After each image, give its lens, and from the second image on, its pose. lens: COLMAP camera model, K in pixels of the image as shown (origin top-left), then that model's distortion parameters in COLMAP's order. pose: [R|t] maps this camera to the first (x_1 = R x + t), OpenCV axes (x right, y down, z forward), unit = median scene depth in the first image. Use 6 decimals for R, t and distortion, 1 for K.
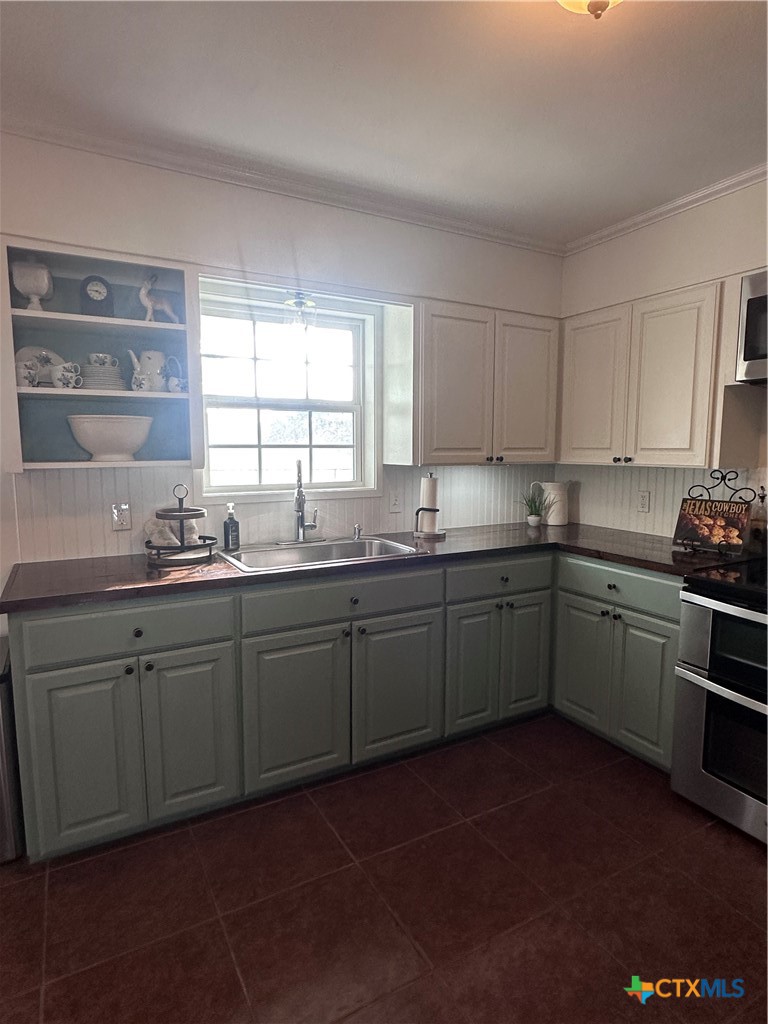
lens RADIAL K [[571.3, 0, 385.7], [0, 571.3, 509.9], [0, 0, 1]] dist [-0.001504, -0.000351]
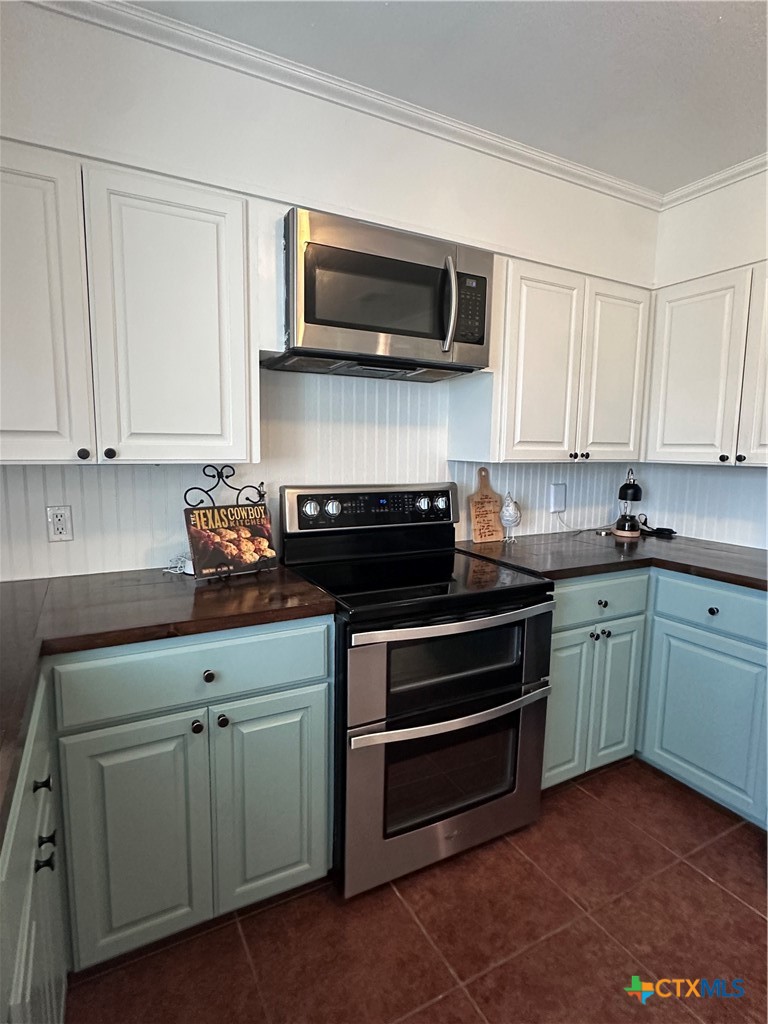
lens RADIAL K [[540.7, 0, 380.5], [0, 540.7, 510.6], [0, 0, 1]] dist [-0.002006, -0.000397]
pose [[0.018138, -0.123068, 0.992232, -0.115135], [0.097166, 0.987915, 0.120757, -0.076355], [-0.995103, 0.094221, 0.029877, 0.788738]]
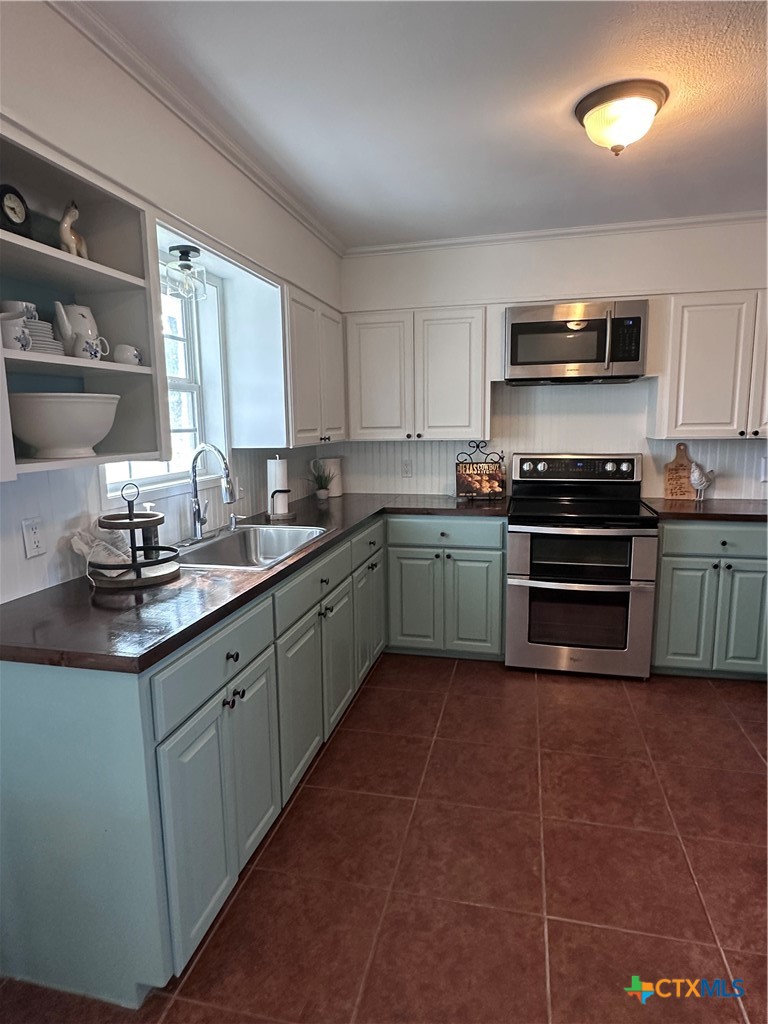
lens RADIAL K [[592.9, 0, 382.2], [0, 592.9, 510.2], [0, 0, 1]] dist [-0.005610, 0.001223]
pose [[0.680138, -0.120297, 0.723147, -0.654596], [0.097044, 0.992537, 0.073838, -0.031258], [-0.726633, 0.019957, 0.686736, 0.175154]]
